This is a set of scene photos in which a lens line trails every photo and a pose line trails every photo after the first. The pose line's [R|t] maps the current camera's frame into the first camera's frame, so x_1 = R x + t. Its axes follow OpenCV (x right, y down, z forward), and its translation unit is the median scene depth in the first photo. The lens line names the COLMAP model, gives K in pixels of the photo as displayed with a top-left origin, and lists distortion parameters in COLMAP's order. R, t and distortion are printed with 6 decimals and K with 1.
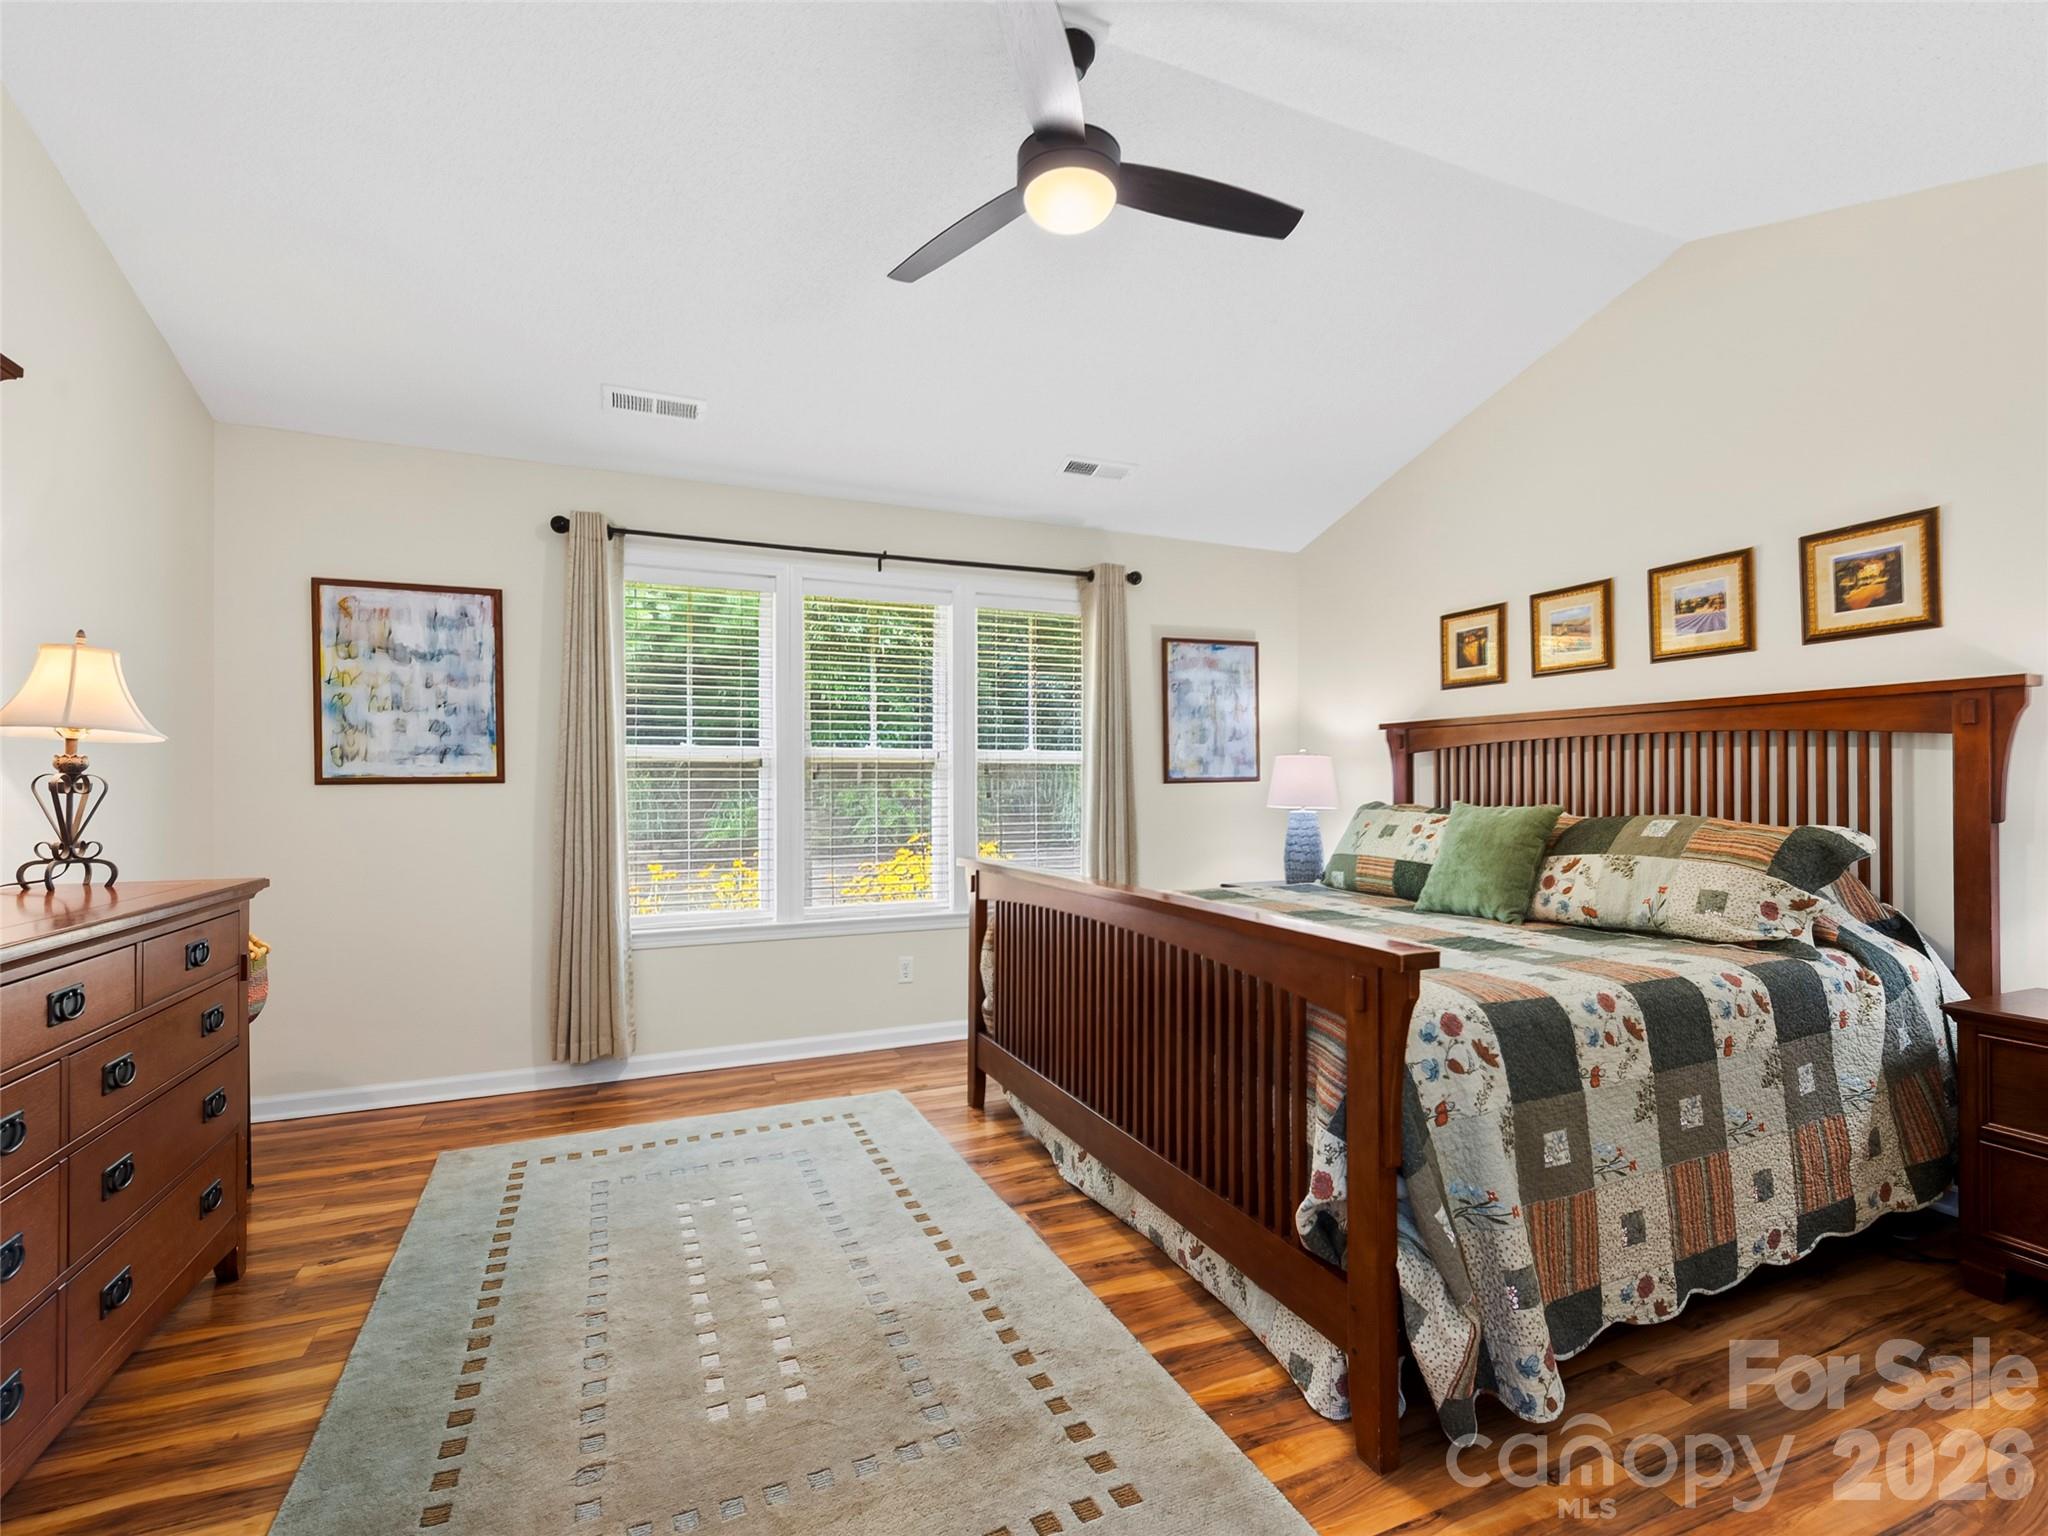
lens RADIAL K [[907.7, 0, 1024.0], [0, 907.7, 768.0], [0, 0, 1]] dist [0.011489, -0.000627]
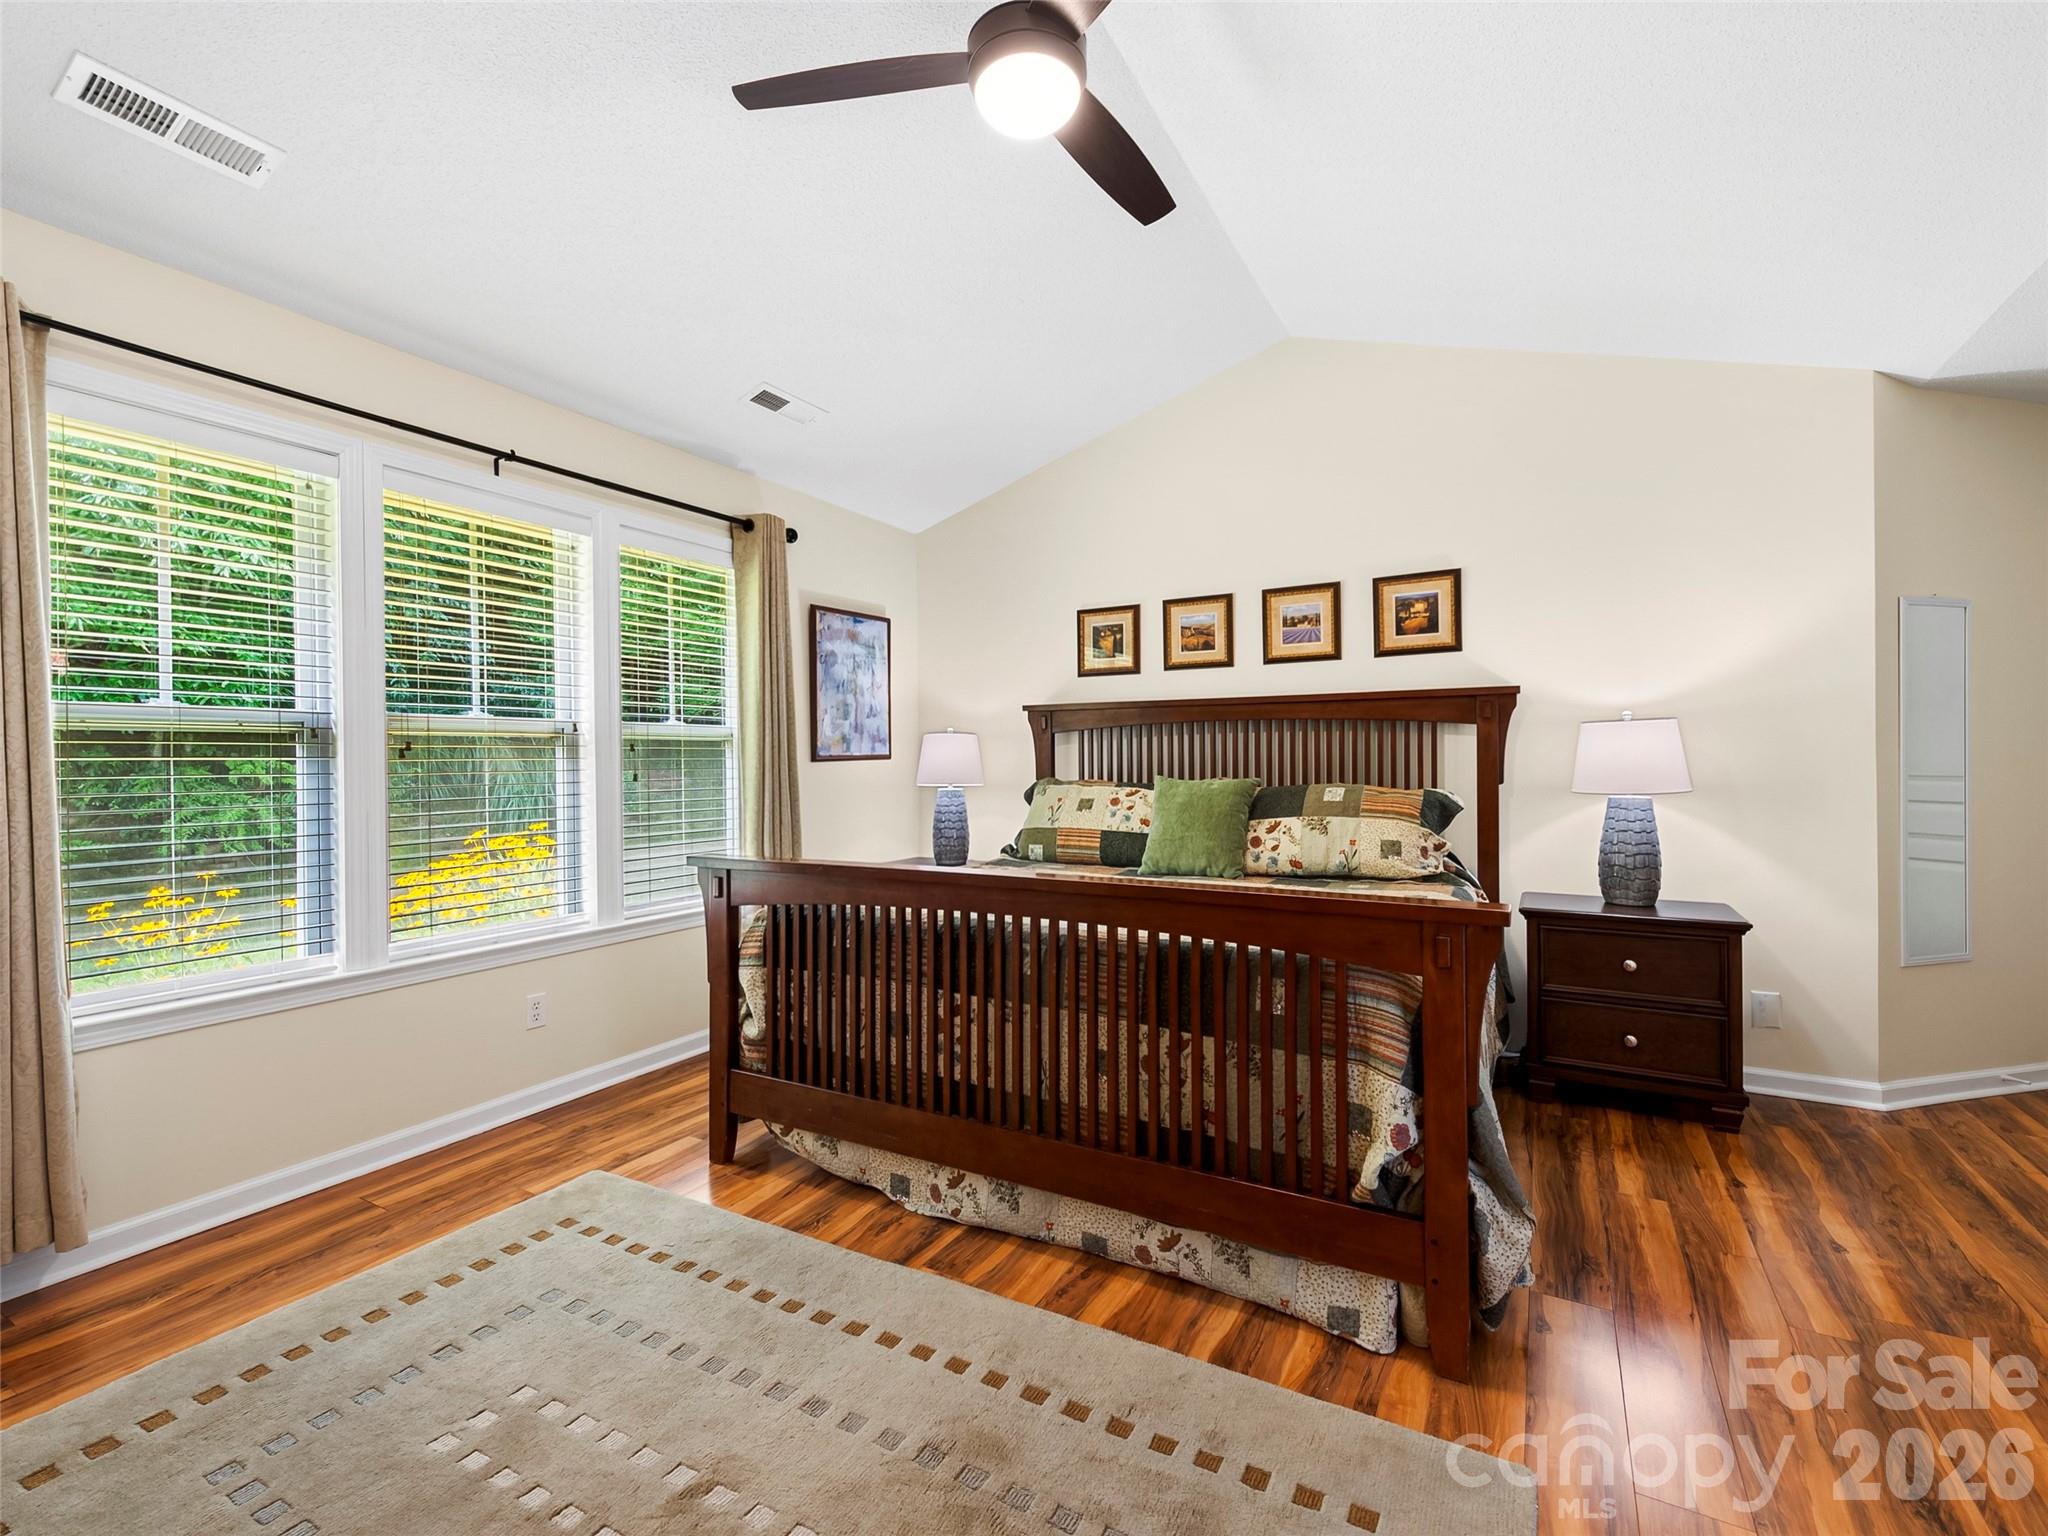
lens RADIAL K [[892.2, 0, 1023.6], [0, 892.2, 751.2], [0, 0, 1]] dist [0.017438, -0.007912]
pose [[0.805478, 0.001553, 0.592623, -0.341555], [-0.004404, 0.999985, 0.003365, 0.003175], [-0.592609, -0.005320, 0.805473, 0.220839]]
